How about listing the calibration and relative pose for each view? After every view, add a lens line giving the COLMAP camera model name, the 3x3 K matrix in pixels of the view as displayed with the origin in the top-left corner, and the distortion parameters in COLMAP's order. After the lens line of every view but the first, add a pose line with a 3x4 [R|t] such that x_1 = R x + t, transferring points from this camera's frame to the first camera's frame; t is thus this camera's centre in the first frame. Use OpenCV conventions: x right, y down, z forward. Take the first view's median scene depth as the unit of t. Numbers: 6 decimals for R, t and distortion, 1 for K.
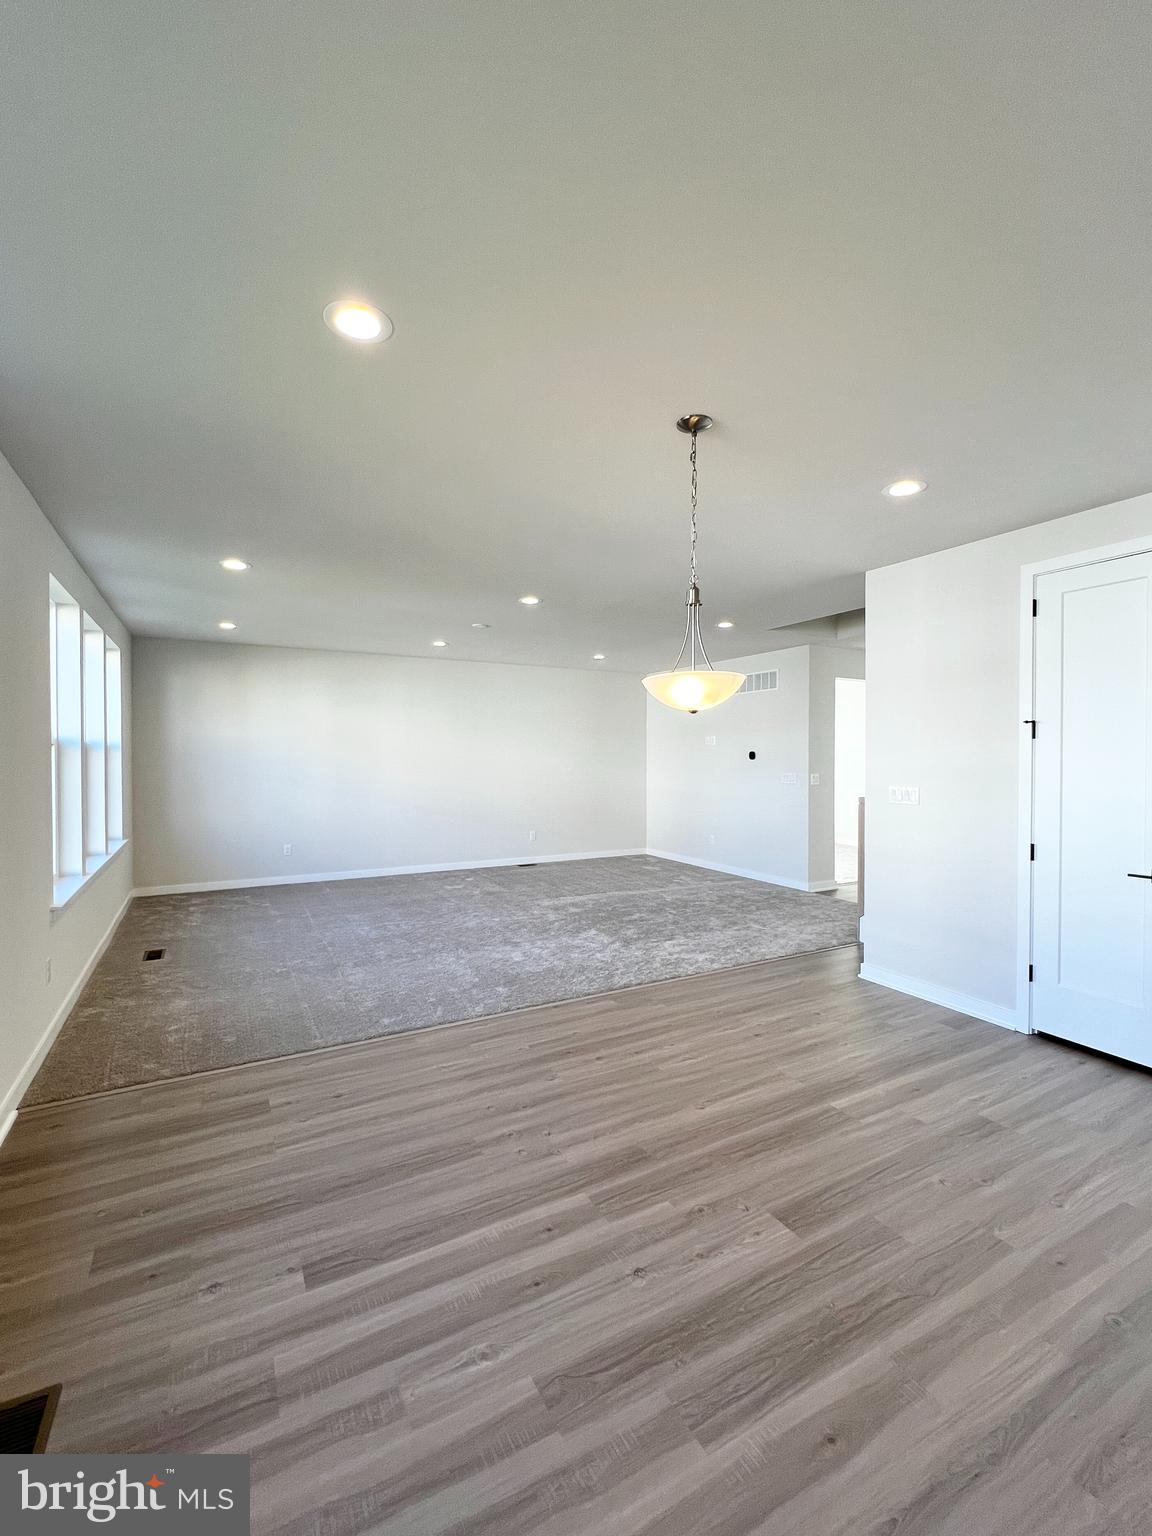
lens RADIAL K [[666.2, 0, 576.0], [0, 666.2, 768.0], [0, 0, 1]] dist [-0.000661, -0.000023]
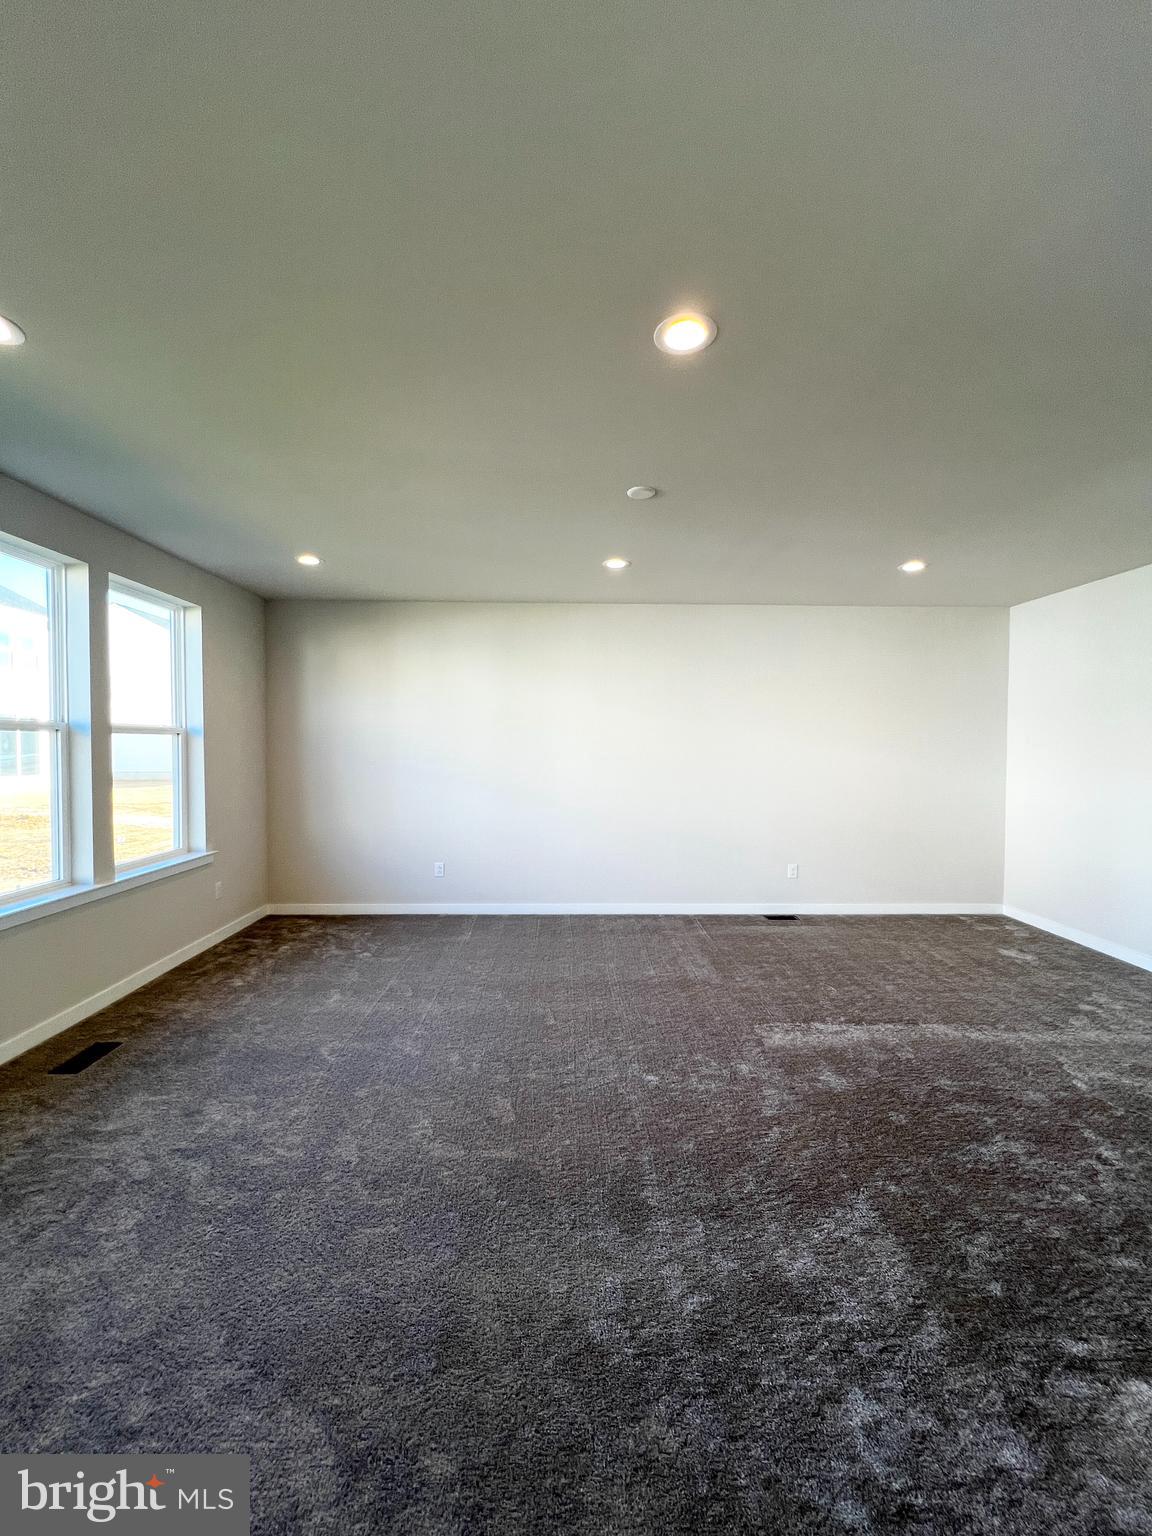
lens RADIAL K [[620.1, 0, 576.0], [0, 620.1, 768.0], [0, 0, 1]] dist [0.010824, -0.000004]
pose [[0.887106, 0.019202, -0.461166, 0.030490], [-0.012559, 0.999769, 0.017471, -0.007303], [0.461395, -0.009707, 0.887142, 0.460321]]
